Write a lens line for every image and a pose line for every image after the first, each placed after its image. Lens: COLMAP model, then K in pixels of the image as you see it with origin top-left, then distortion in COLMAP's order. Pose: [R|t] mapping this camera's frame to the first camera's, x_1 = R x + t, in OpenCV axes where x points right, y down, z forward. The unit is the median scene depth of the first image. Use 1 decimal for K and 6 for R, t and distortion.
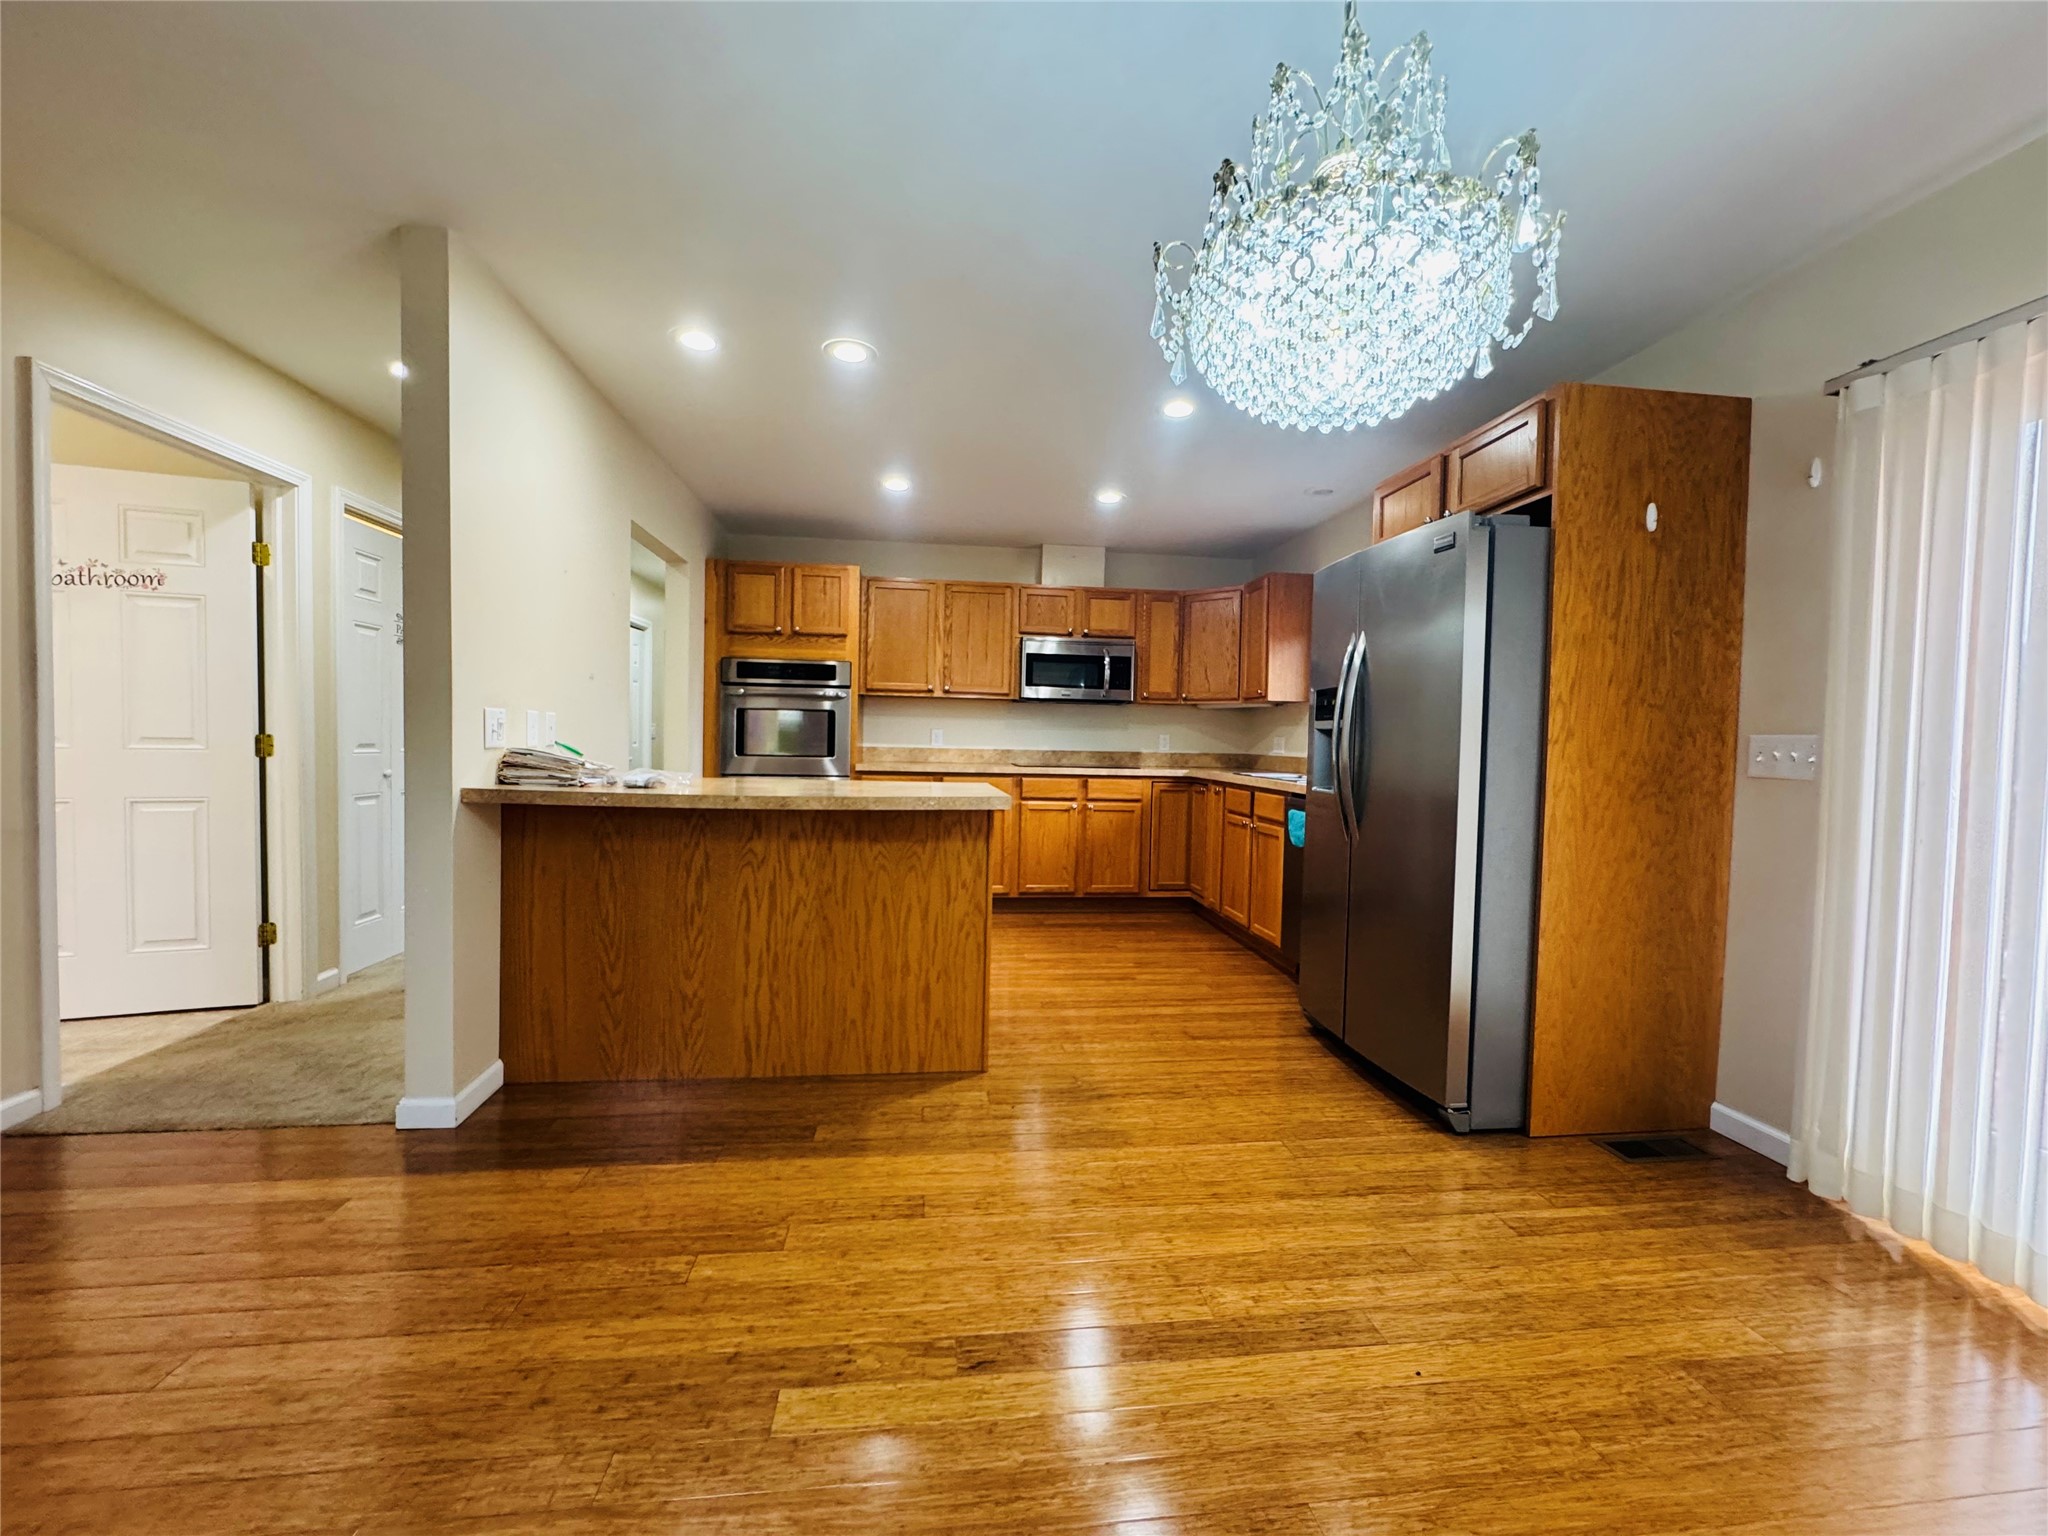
lens RADIAL K [[818.6, 0, 1024.1], [0, 818.6, 770.9], [0, 0, 1]] dist [-0.003785, 0.000319]
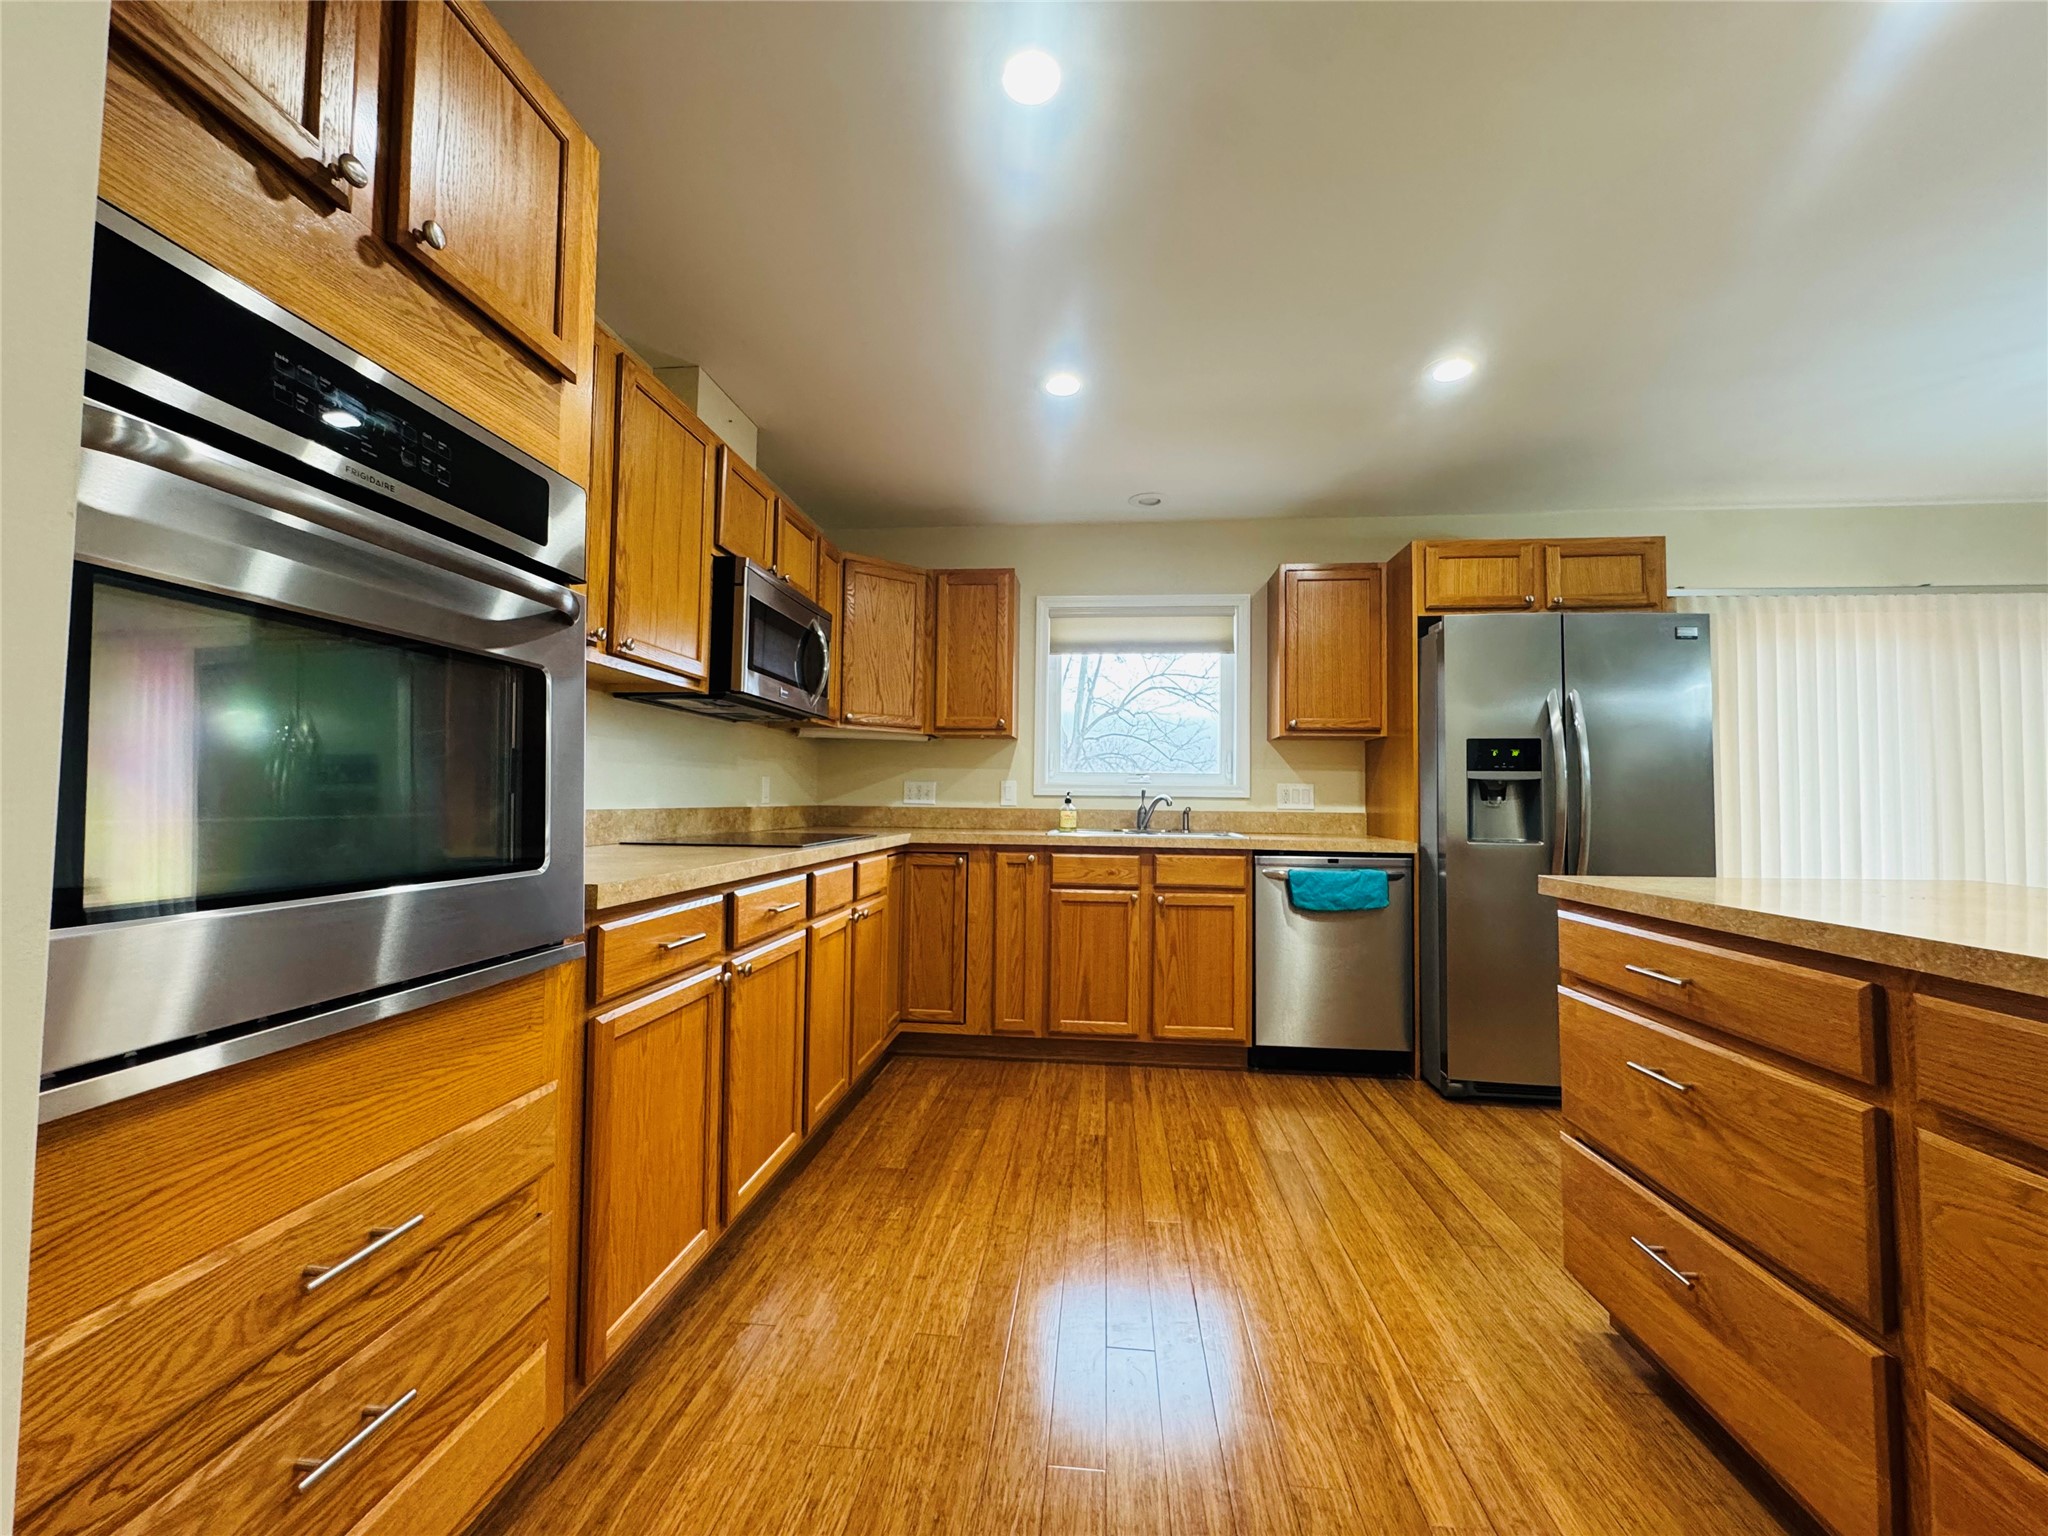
lens RADIAL K [[818.6, 0, 1019.9], [0, 818.6, 770.9], [0, 0, 1]] dist [-0.003785, 0.000319]
pose [[0.221568, 0.015131, 0.975028, -0.805622], [0.030717, 0.999275, -0.022488, -0.064880], [-0.974661, 0.034933, 0.220942, 1.518958]]
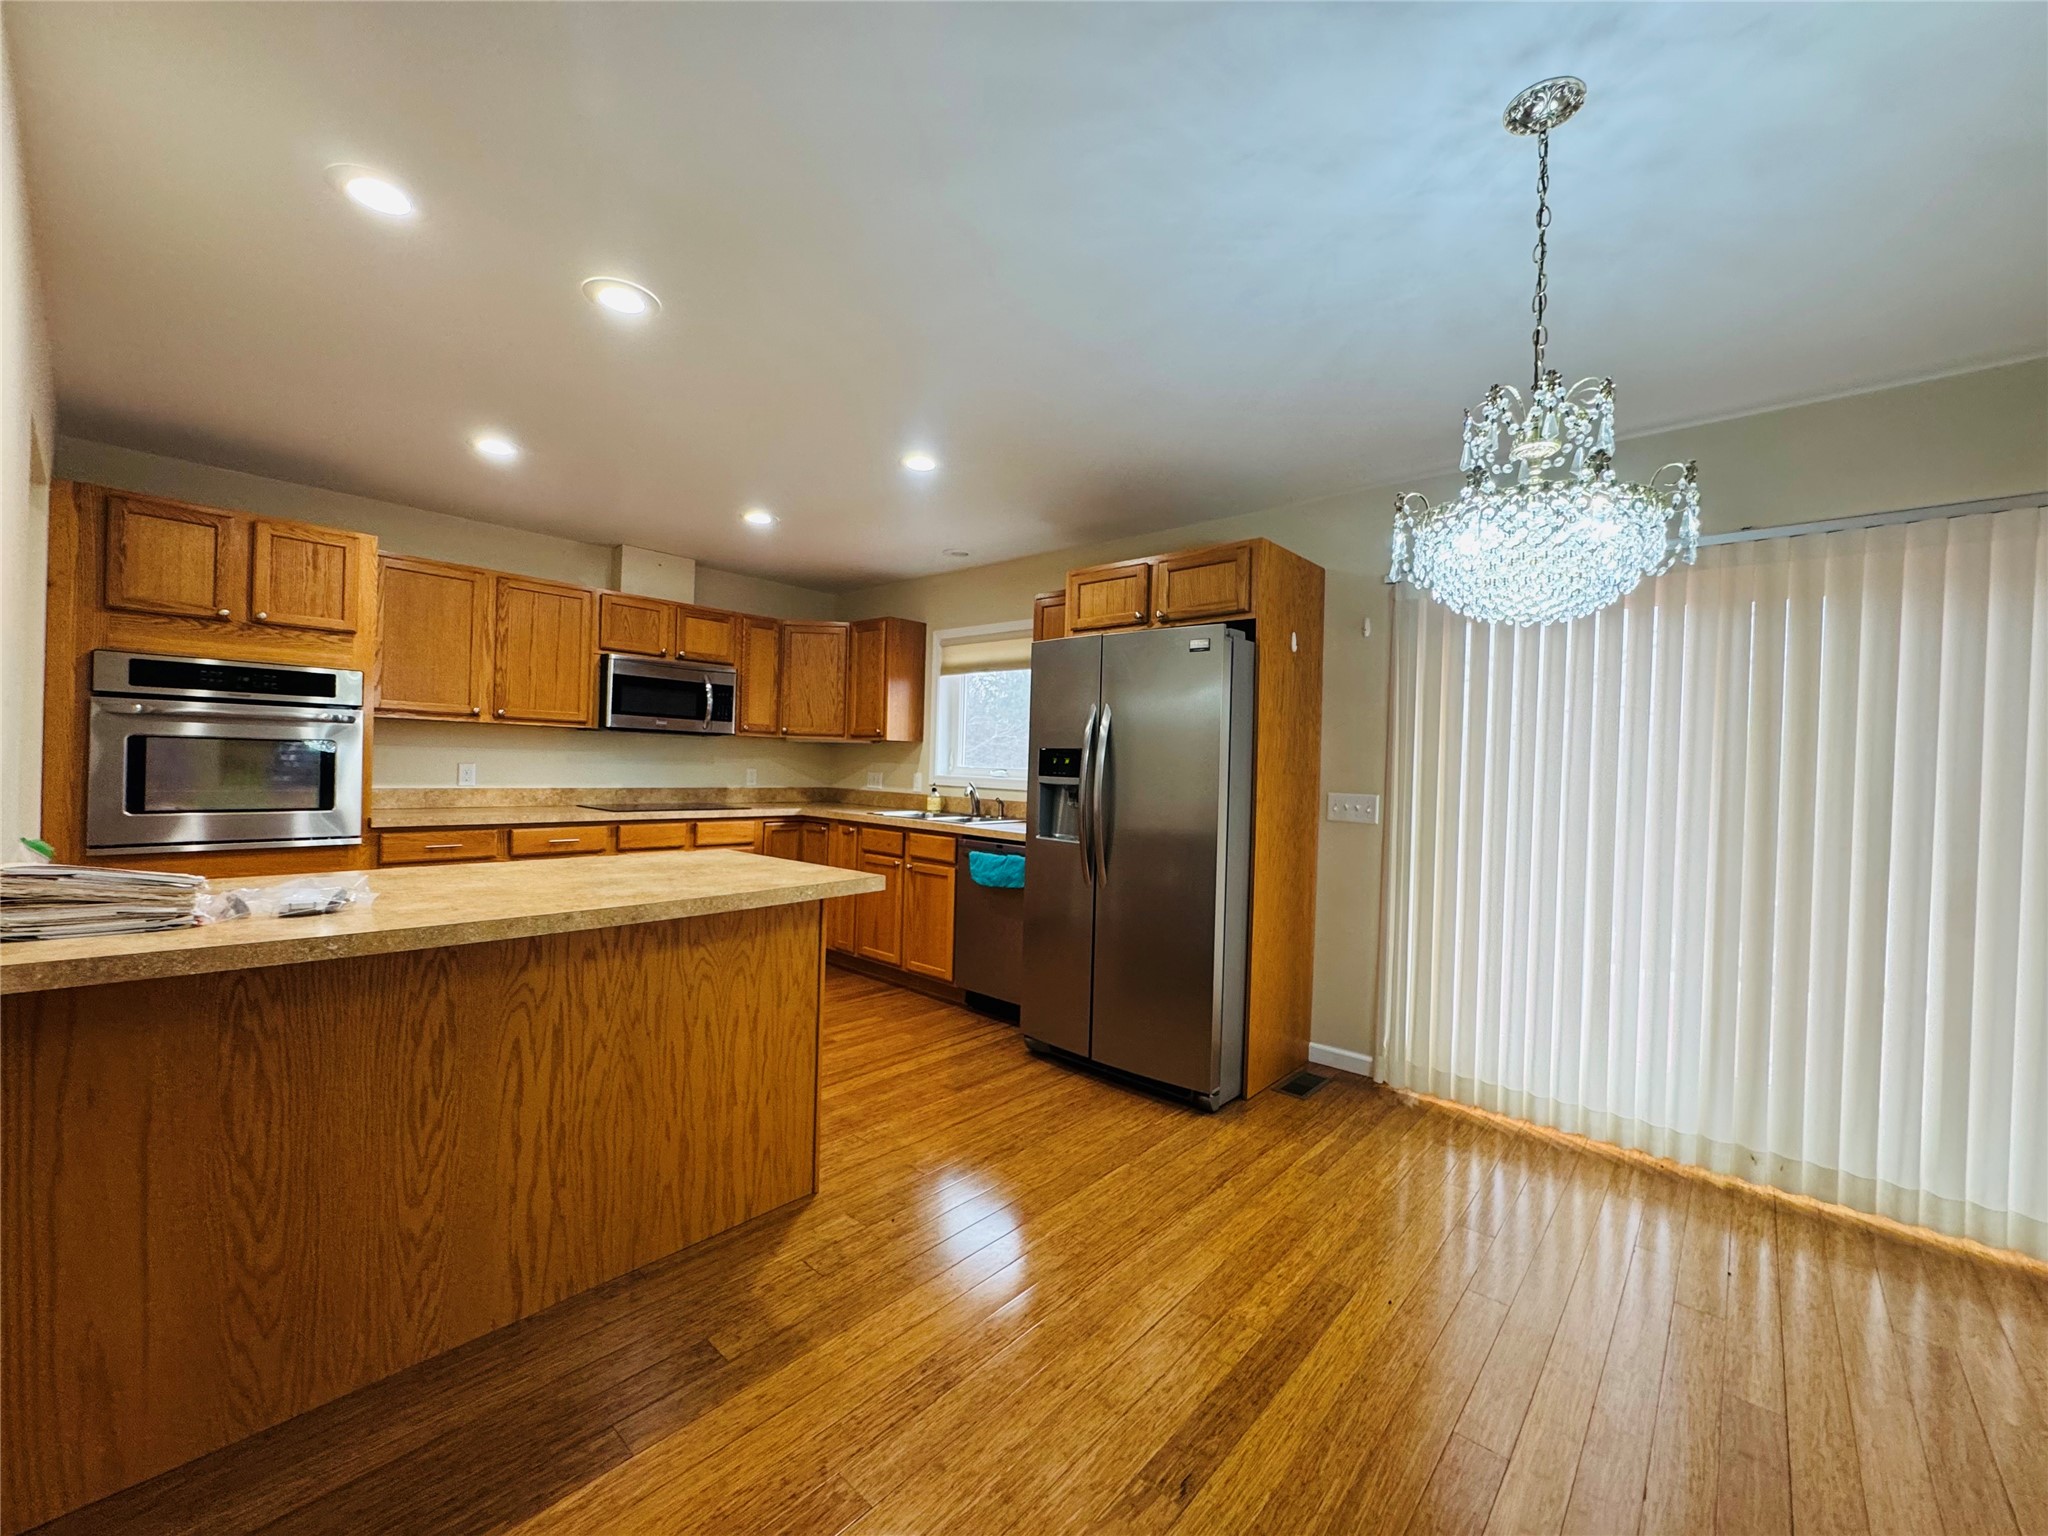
lens RADIAL K [[818.6, 0, 1025.1], [0, 818.6, 769.7], [0, 0, 1]] dist [-0.003785, 0.000319]
pose [[0.751970, -0.004133, 0.659185, -0.459319], [0.012081, 0.999899, -0.007512, -0.071283], [-0.659087, 0.013613, 0.751943, 0.204820]]
